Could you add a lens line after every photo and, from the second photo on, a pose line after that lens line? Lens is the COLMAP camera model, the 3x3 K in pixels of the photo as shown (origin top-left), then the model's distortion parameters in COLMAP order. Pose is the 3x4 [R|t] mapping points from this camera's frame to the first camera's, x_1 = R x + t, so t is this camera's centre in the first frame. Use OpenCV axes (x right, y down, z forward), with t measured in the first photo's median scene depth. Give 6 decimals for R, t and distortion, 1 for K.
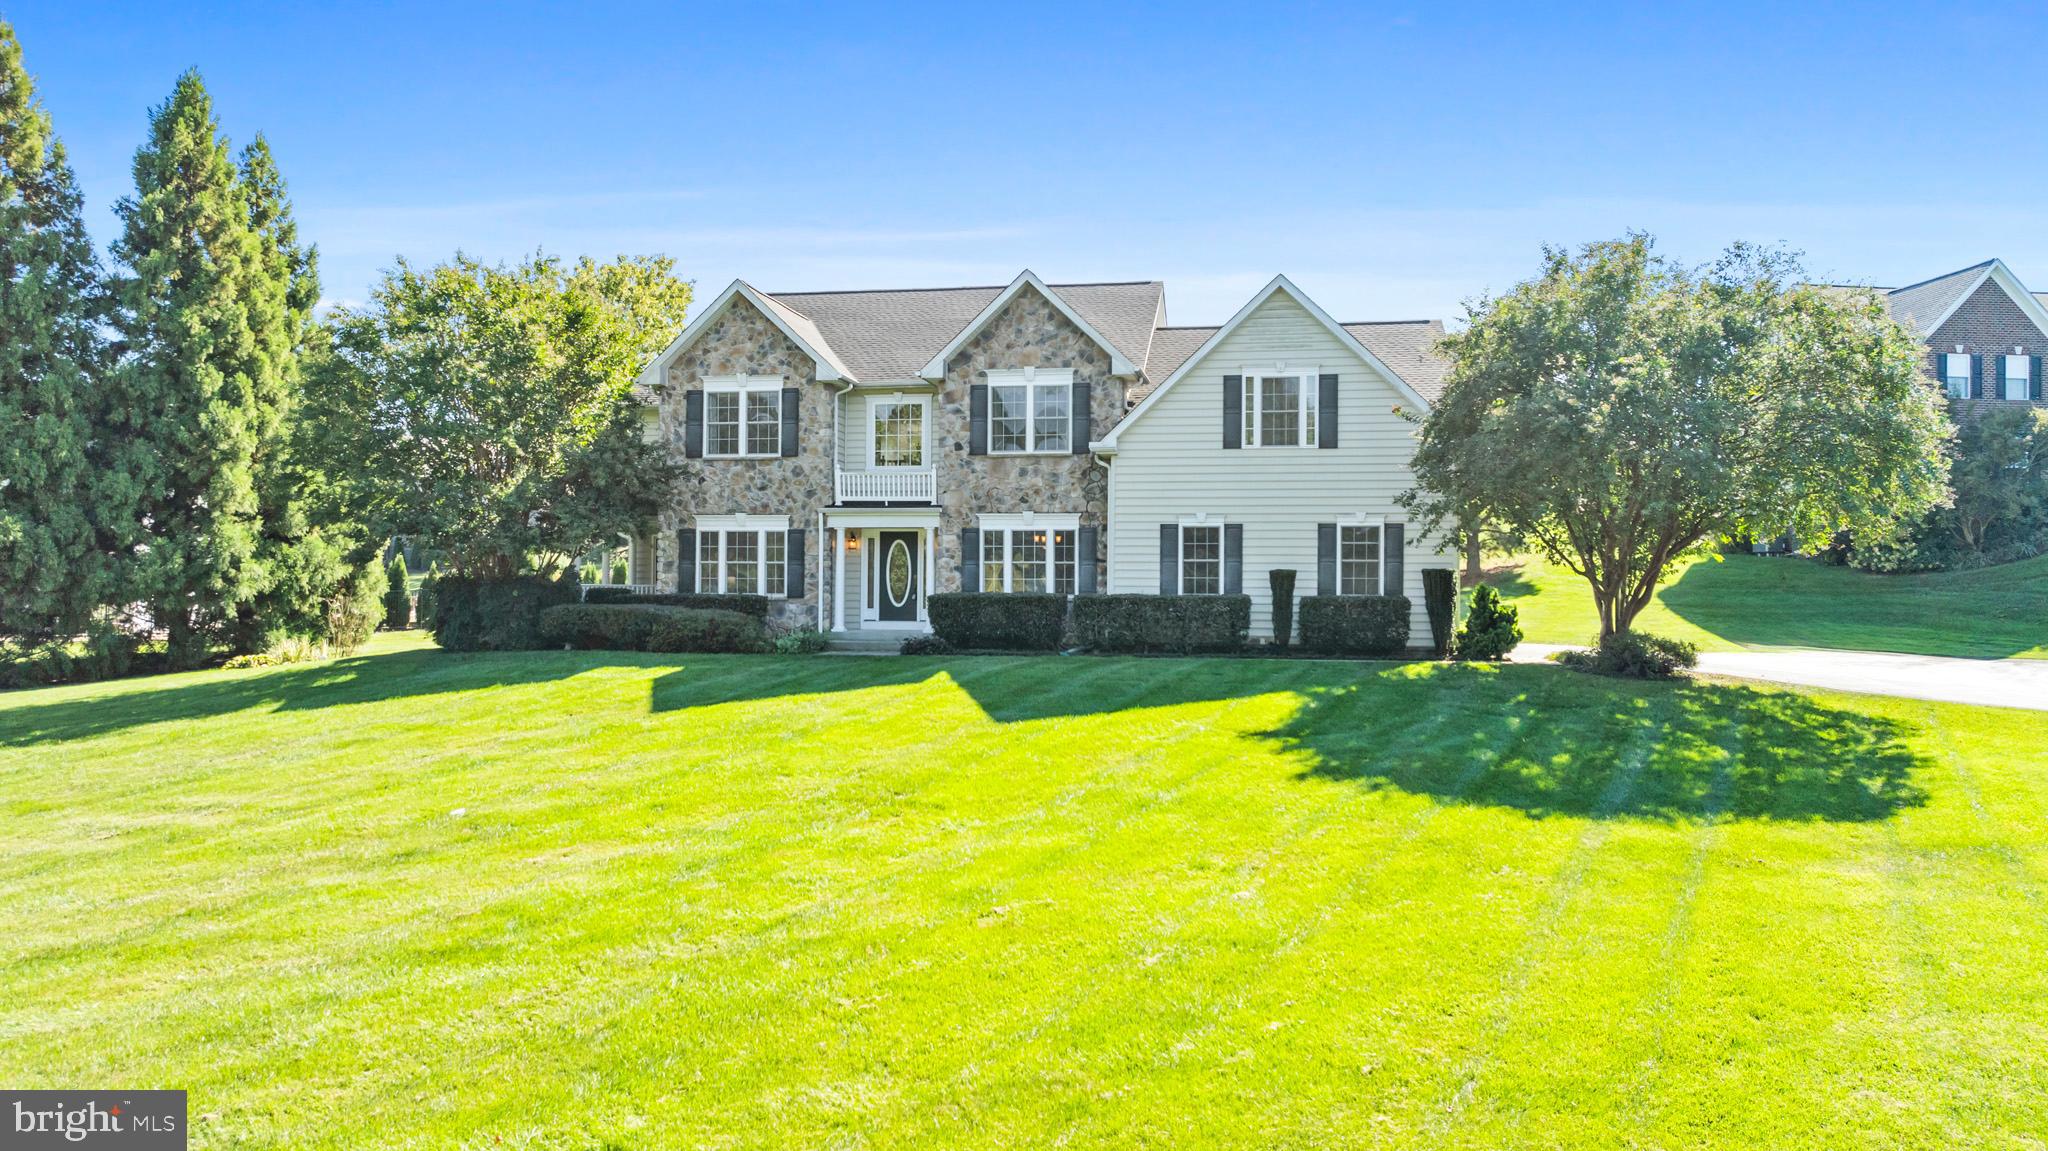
lens RADIAL K [[1441.9, 0, 1024.0], [0, 1441.9, 575.5], [0, 0, 1]] dist [-0.023493, 0.005671]
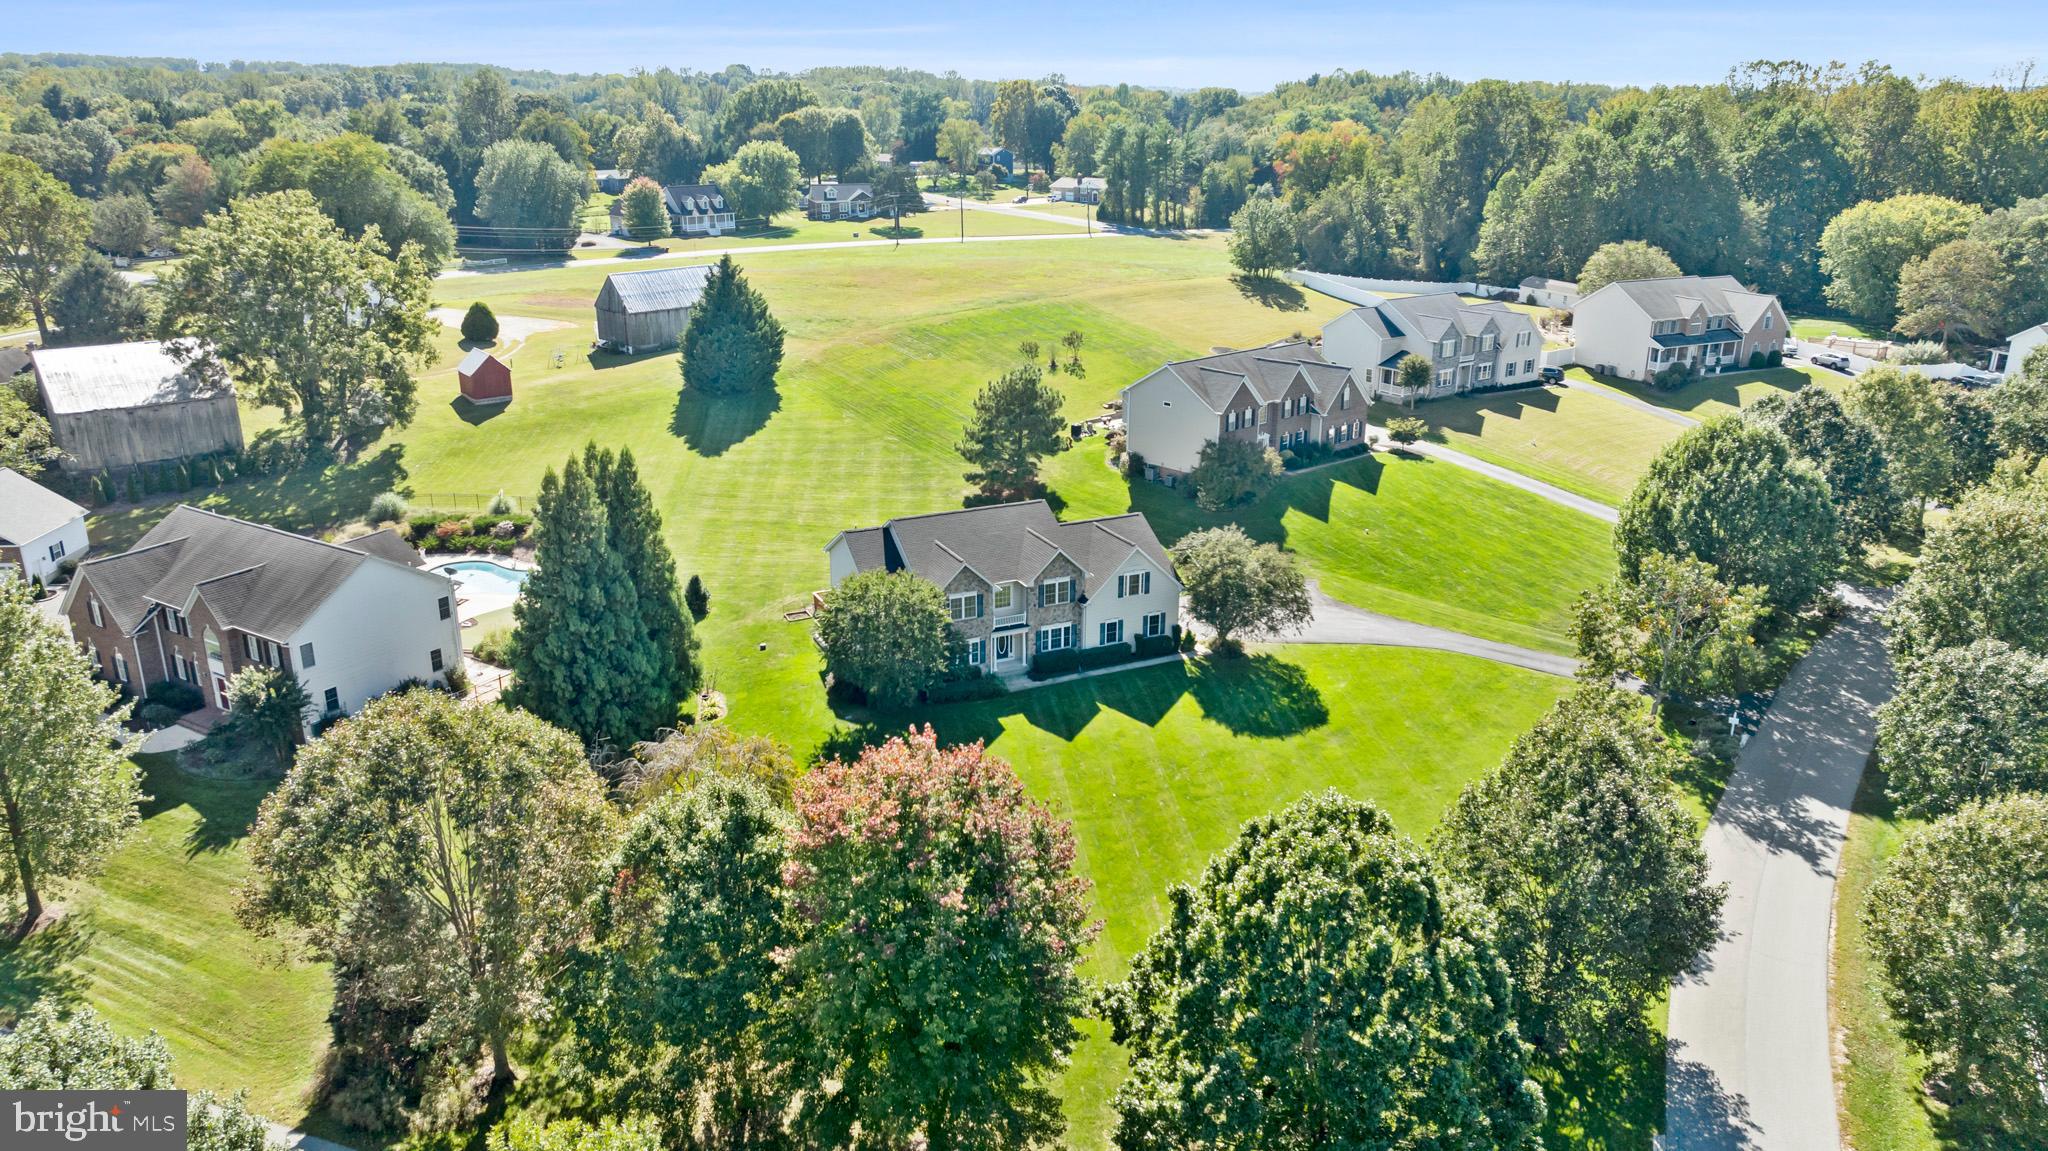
lens RADIAL K [[1441.9, 0, 1024.0], [0, 1441.9, 575.5], [0, 0, 1]] dist [-0.023493, 0.005671]
pose [[0.813563, -0.190084, 0.549530, -1.659948], [-0.004214, 0.943107, 0.332463, -1.119535], [-0.581461, -0.272795, 0.766476, -1.215802]]
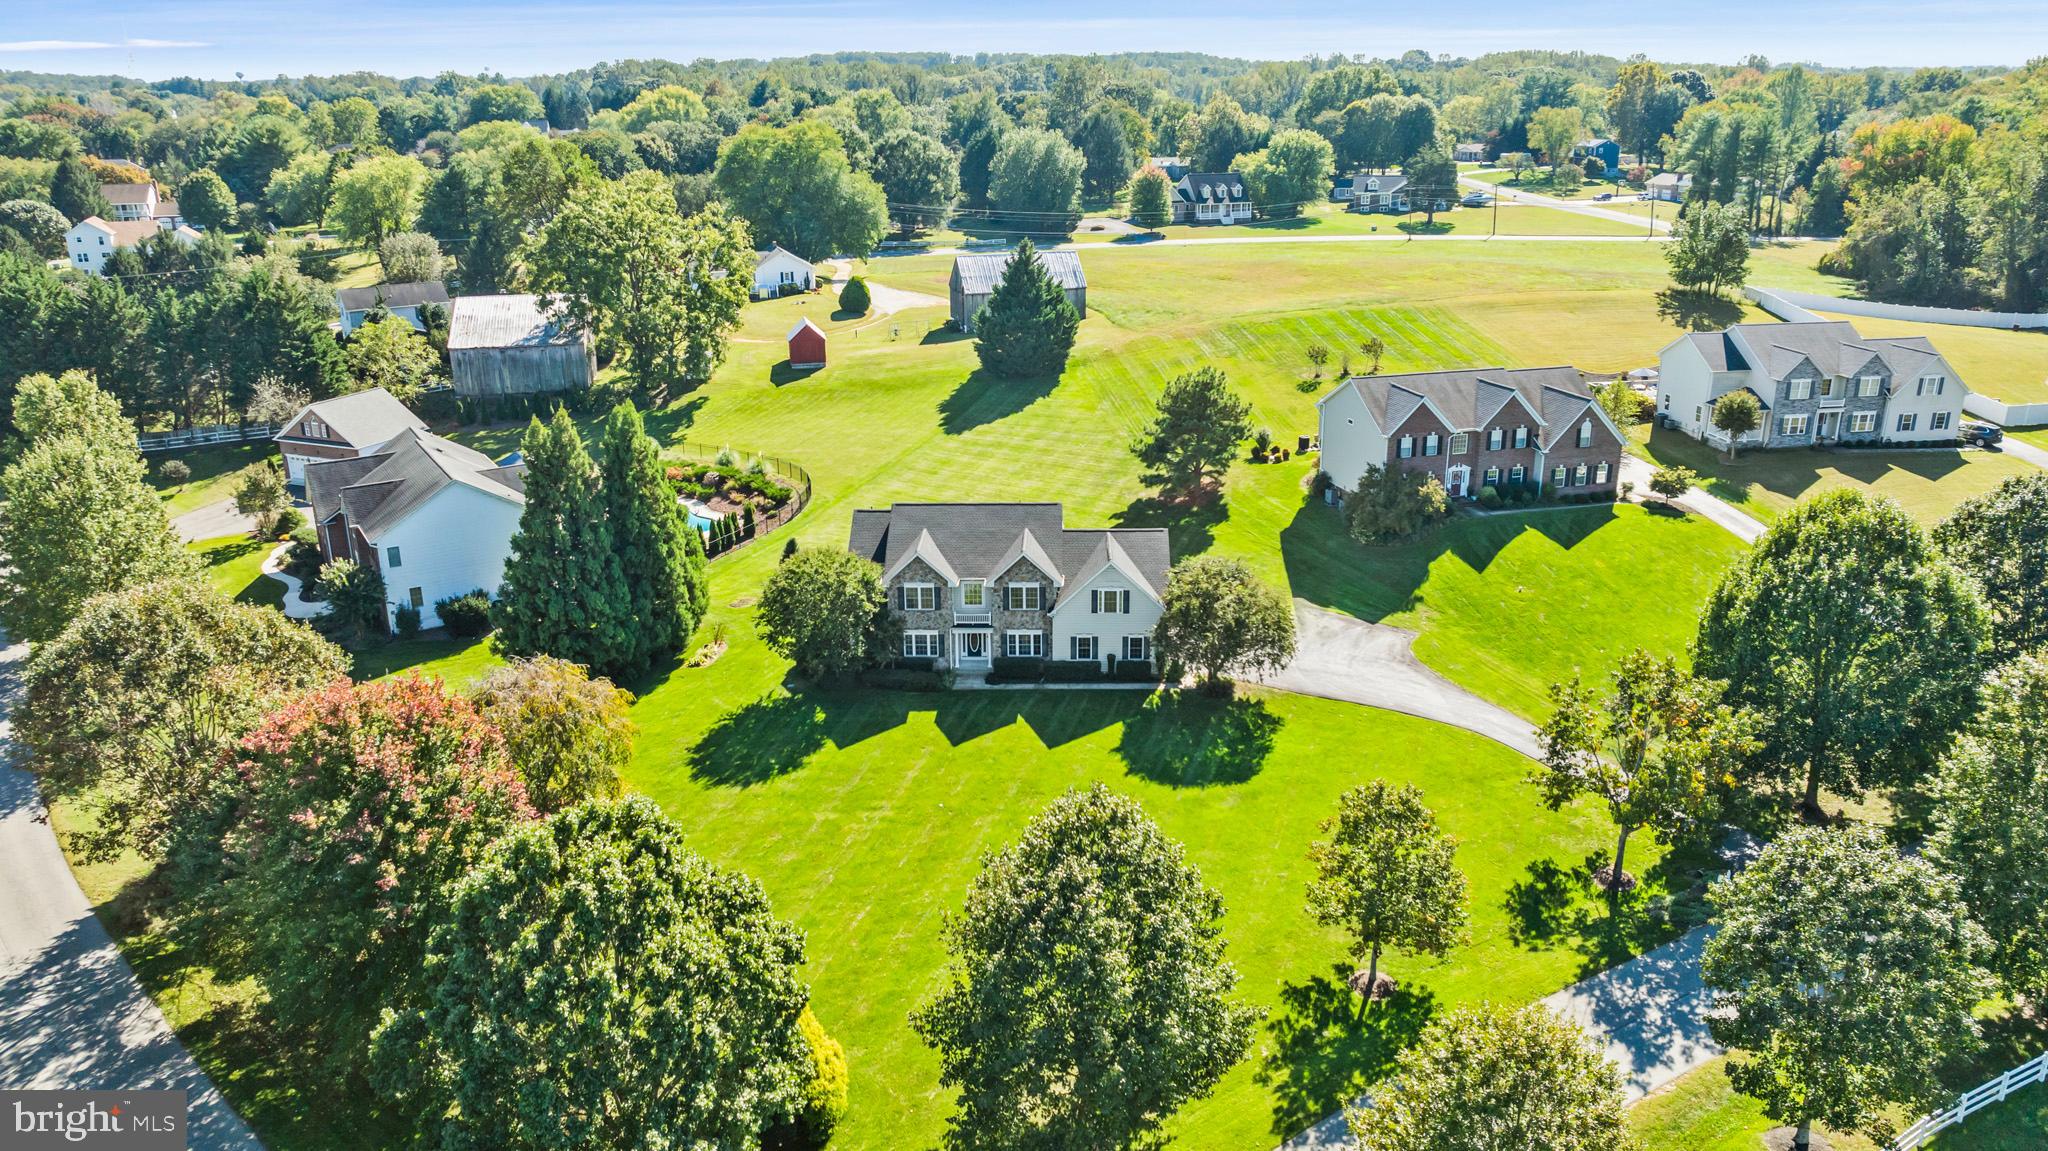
lens RADIAL K [[1471.7, 0, 1024.0], [0, 1471.7, 575.5], [0, 0, 1]] dist [-0.021969, 0.001055]
pose [[0.989220, -0.062199, 0.132571, -0.379188], [0.014863, 0.943283, 0.331658, -1.114250], [-0.145681, -0.326112, 0.934039, -1.710361]]
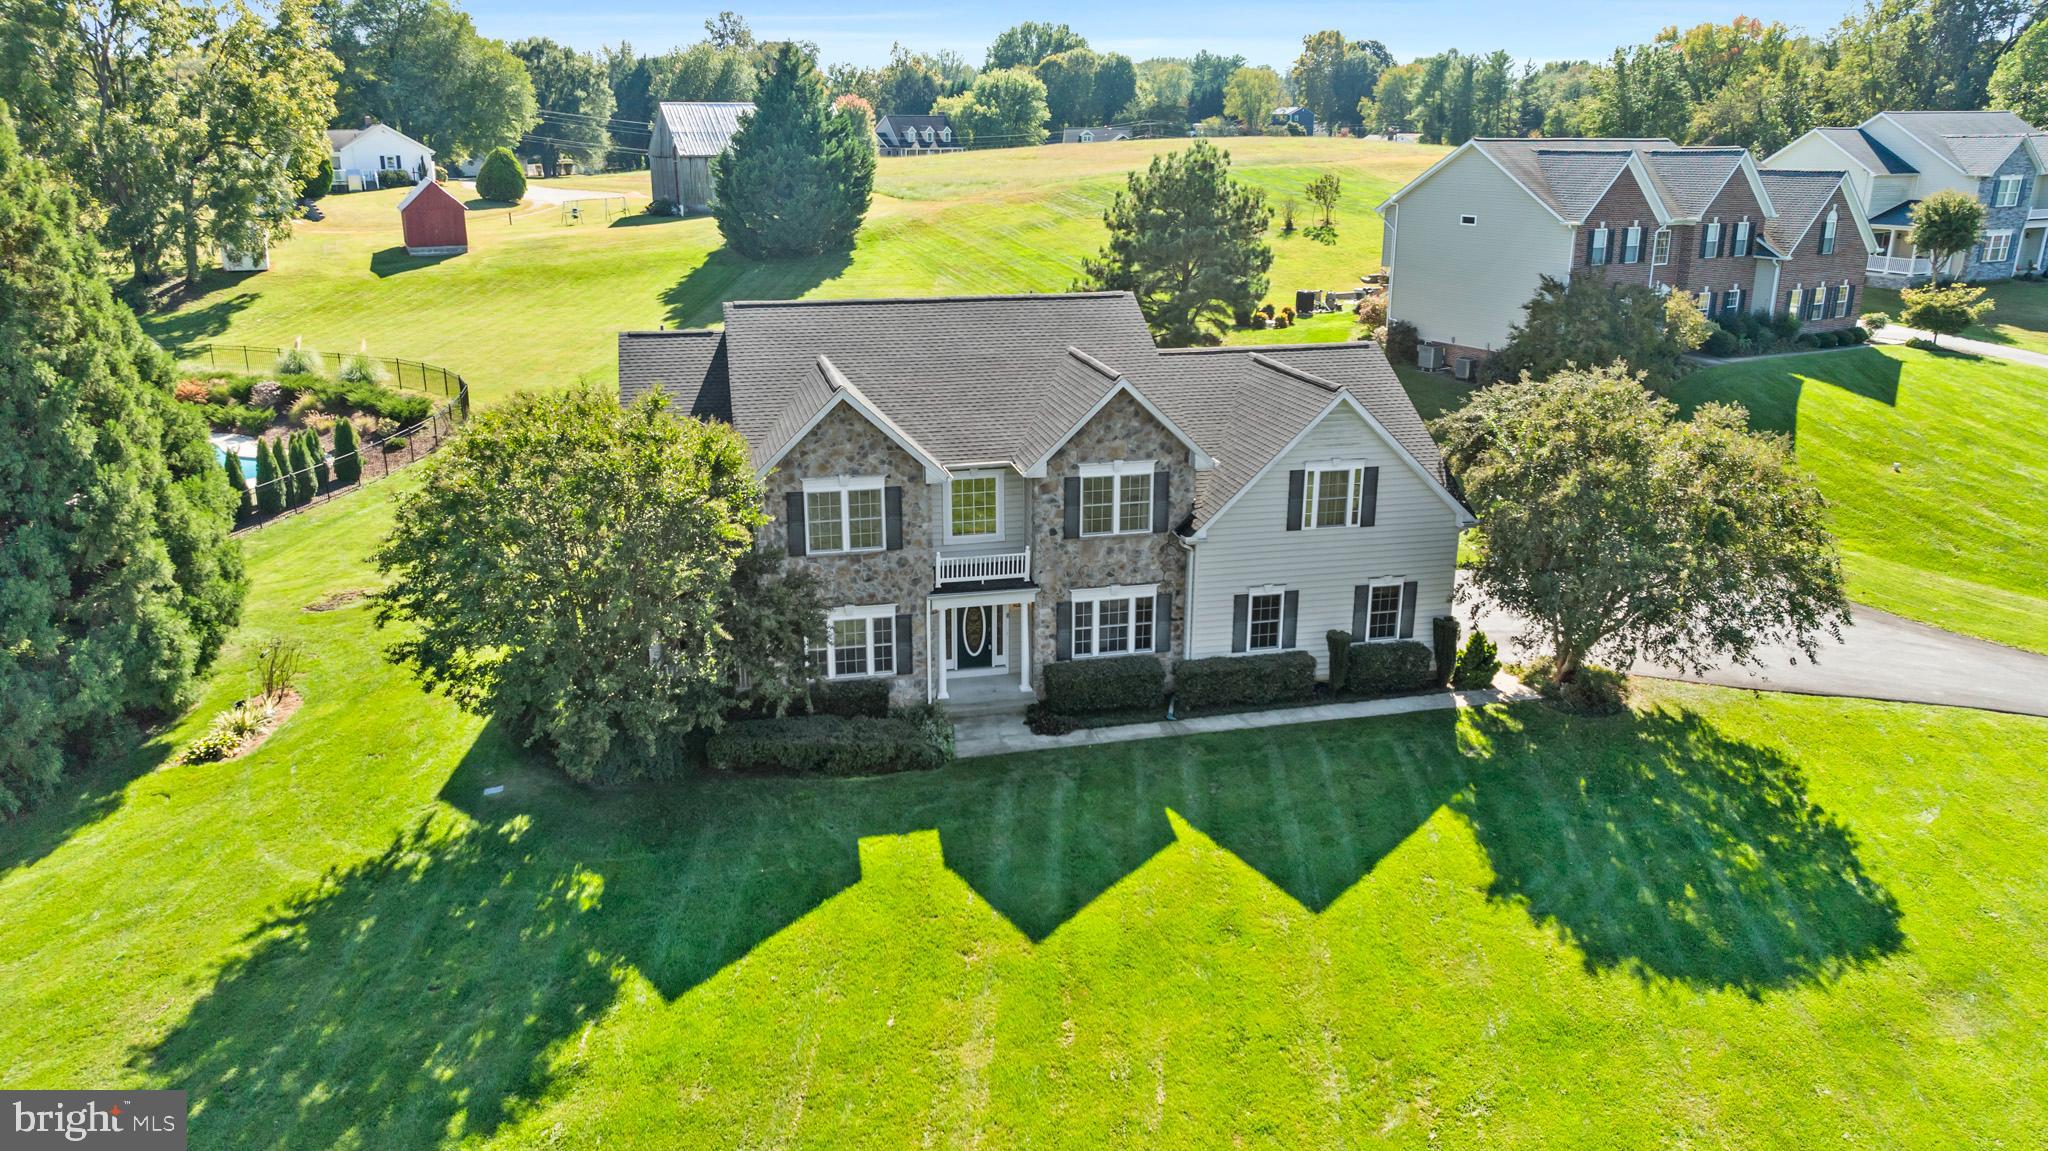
lens RADIAL K [[1441.9, 0, 1024.0], [0, 1441.9, 575.5], [0, 0, 1]] dist [-0.023493, 0.005671]
pose [[0.919358, -0.123010, 0.373697, -0.480266], [0.001423, 0.950897, 0.309505, -0.397687], [-0.393419, -0.284014, 0.874390, 0.037288]]
